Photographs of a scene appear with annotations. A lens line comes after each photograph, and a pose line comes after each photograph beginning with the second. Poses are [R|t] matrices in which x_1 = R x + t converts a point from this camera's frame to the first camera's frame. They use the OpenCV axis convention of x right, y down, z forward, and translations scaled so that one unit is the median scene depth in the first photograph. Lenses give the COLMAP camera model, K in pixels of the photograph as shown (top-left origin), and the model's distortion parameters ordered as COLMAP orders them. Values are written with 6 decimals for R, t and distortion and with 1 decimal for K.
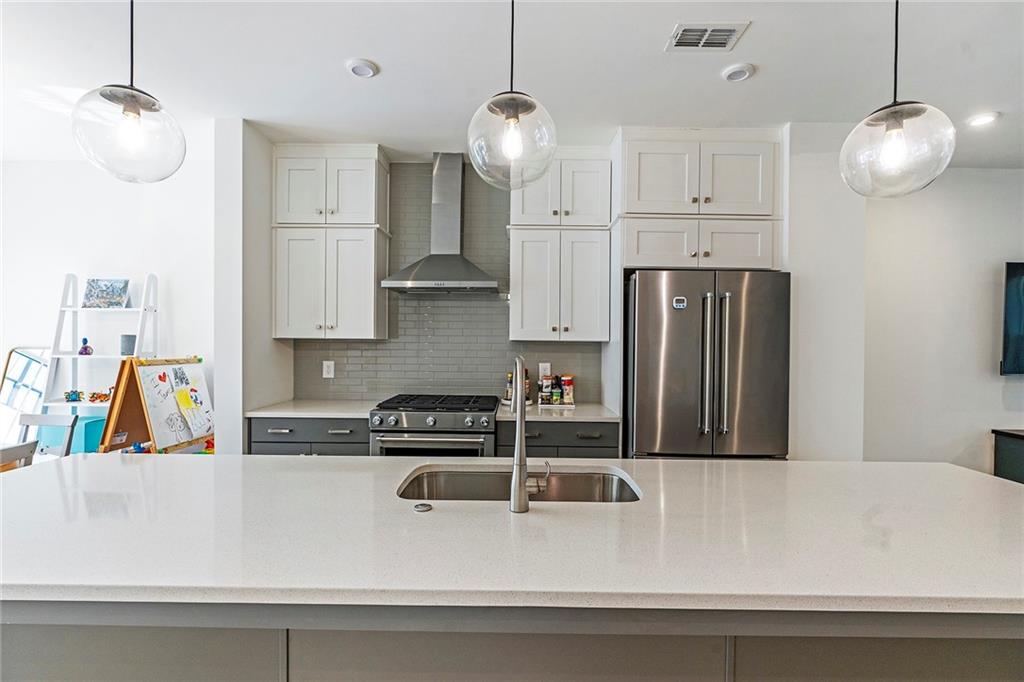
lens RADIAL K [[467.0, 0, 516.9], [0, 467.0, 348.4], [0, 0, 1]] dist [0.001414, 0.000599]
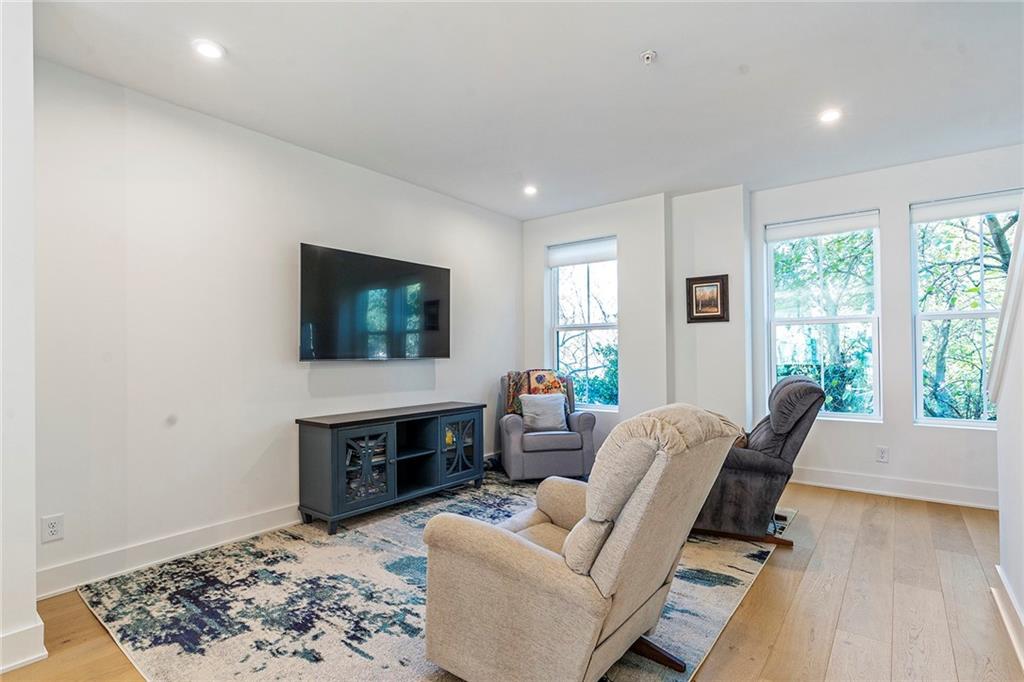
lens RADIAL K [[495.3, 0, 515.0], [0, 495.3, 343.9], [0, 0, 1]] dist [0.005451, 0.002075]
pose [[0.618234, -0.003170, 0.785987, 0.552371], [0.022433, 0.999656, -0.013614, 0.048842], [-0.785674, 0.026049, 0.618093, 0.037724]]
